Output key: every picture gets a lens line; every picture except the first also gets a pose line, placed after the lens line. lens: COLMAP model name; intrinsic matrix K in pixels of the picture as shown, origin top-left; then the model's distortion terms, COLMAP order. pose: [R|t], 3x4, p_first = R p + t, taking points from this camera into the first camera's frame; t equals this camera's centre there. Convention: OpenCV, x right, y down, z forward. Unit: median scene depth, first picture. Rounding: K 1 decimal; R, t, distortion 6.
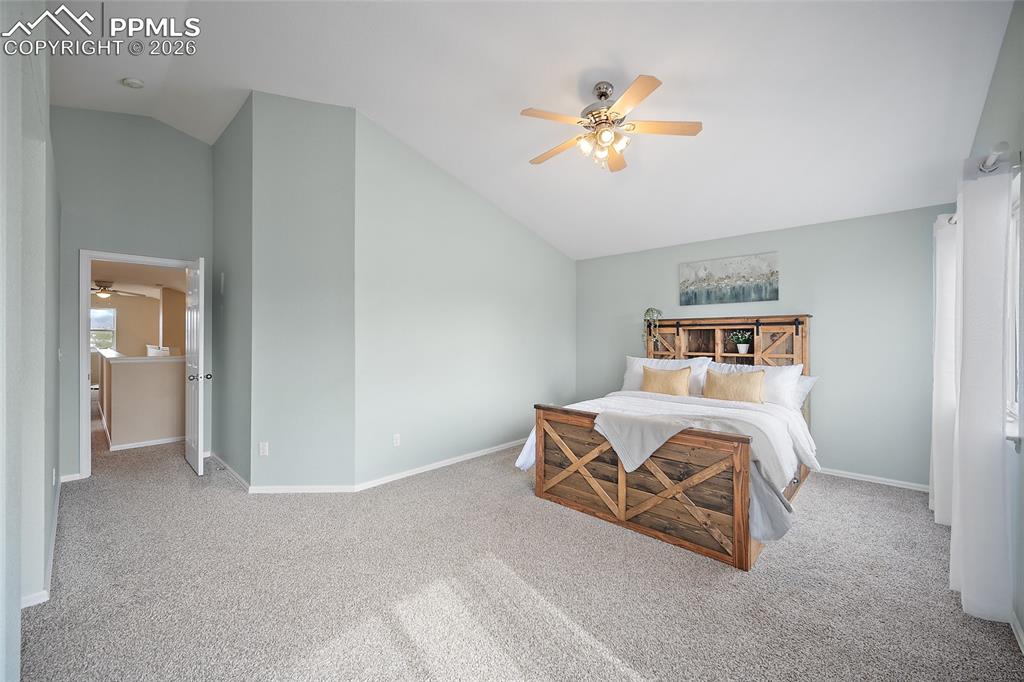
lens RADIAL K [[400.5, 0, 508.0], [0, 400.5, 340.7], [0, 0, 1]] dist [-0.002978, -0.000063]
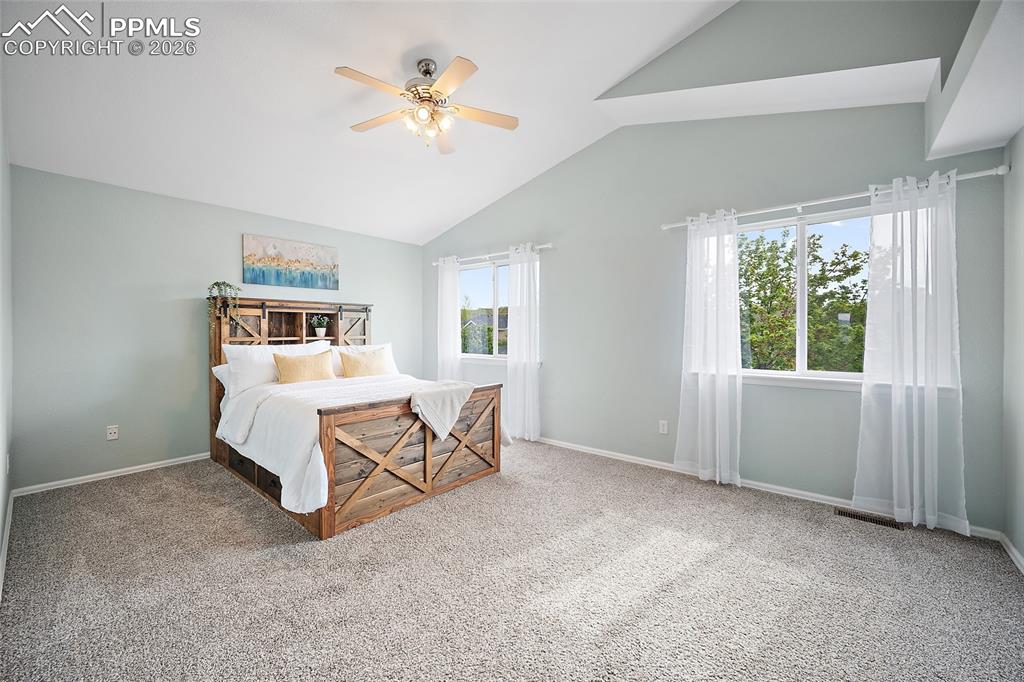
lens RADIAL K [[400.5, 0, 507.8], [0, 400.5, 333.2], [0, 0, 1]] dist [-0.002978, -0.000063]
pose [[-0.047908, -0.007727, 0.998822, -0.492070], [0.006716, 0.999945, 0.008057, 0.017261], [-0.998829, 0.007094, -0.047853, 0.541913]]
